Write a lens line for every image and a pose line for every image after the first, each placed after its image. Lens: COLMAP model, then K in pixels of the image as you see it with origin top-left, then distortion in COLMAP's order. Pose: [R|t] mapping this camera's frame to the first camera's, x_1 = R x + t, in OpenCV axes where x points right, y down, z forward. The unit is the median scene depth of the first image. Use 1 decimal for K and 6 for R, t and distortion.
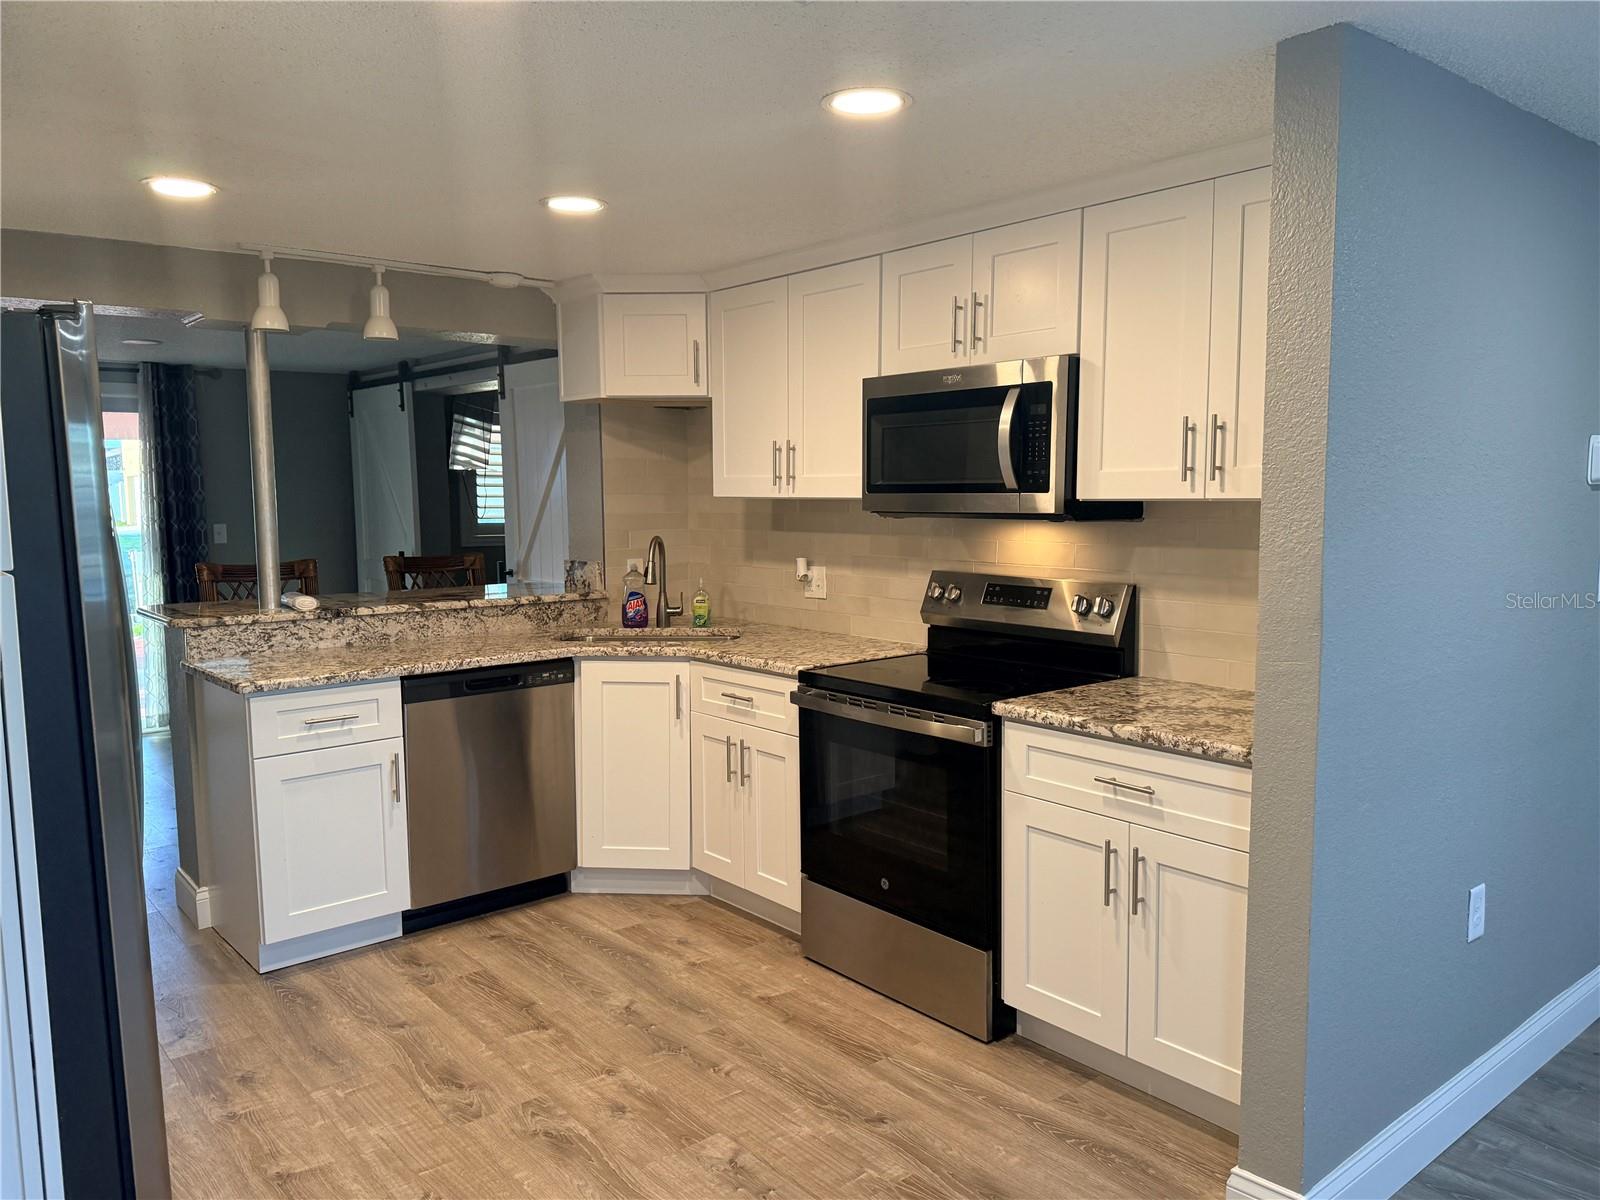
lens RADIAL K [[1183.6, 0, 800.0], [0, 1183.6, 600.0], [0, 0, 1]] dist [0.085291, -0.098729]
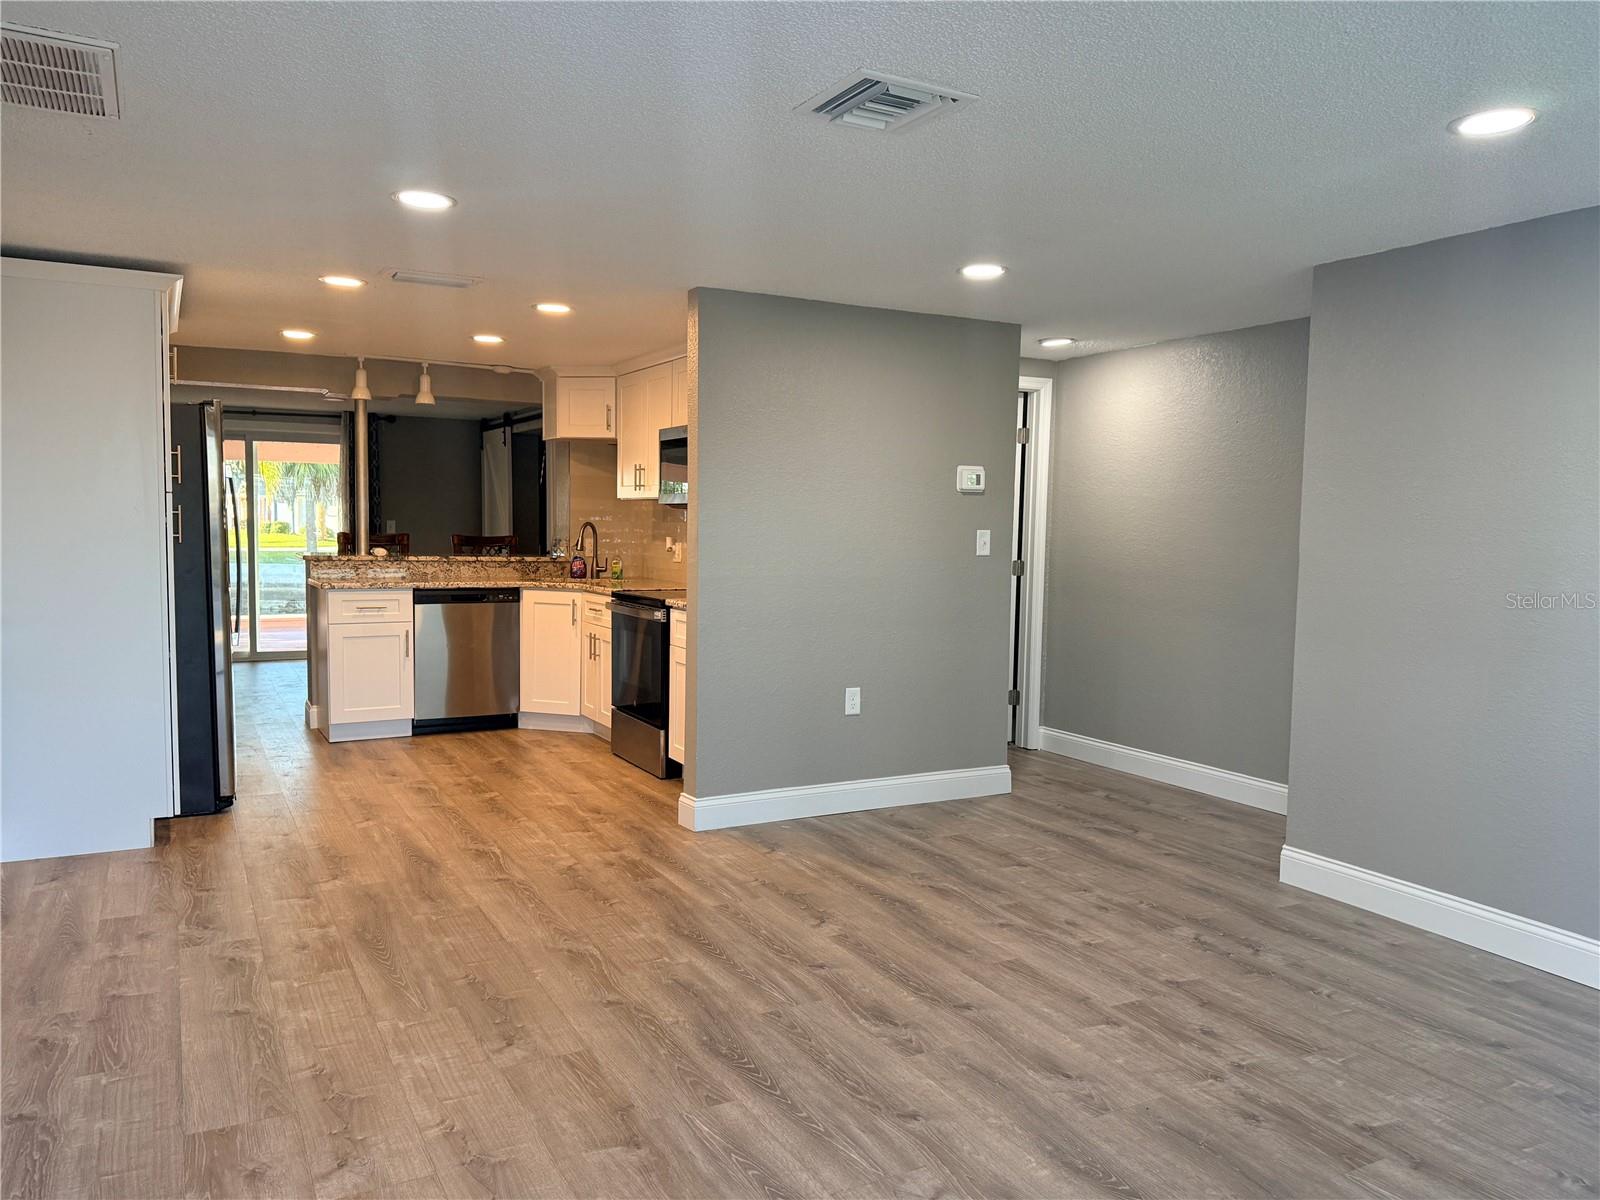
lens RADIAL K [[1173.5, 0, 815.8], [0, 1173.5, 603.2], [0, 0, 1]] dist [0.092852, -0.093816]
pose [[0.981264, 0.036896, -0.189100, 0.551671], [-0.042487, 0.998769, -0.025599, 0.095596], [0.187923, 0.033154, 0.981624, -0.595671]]
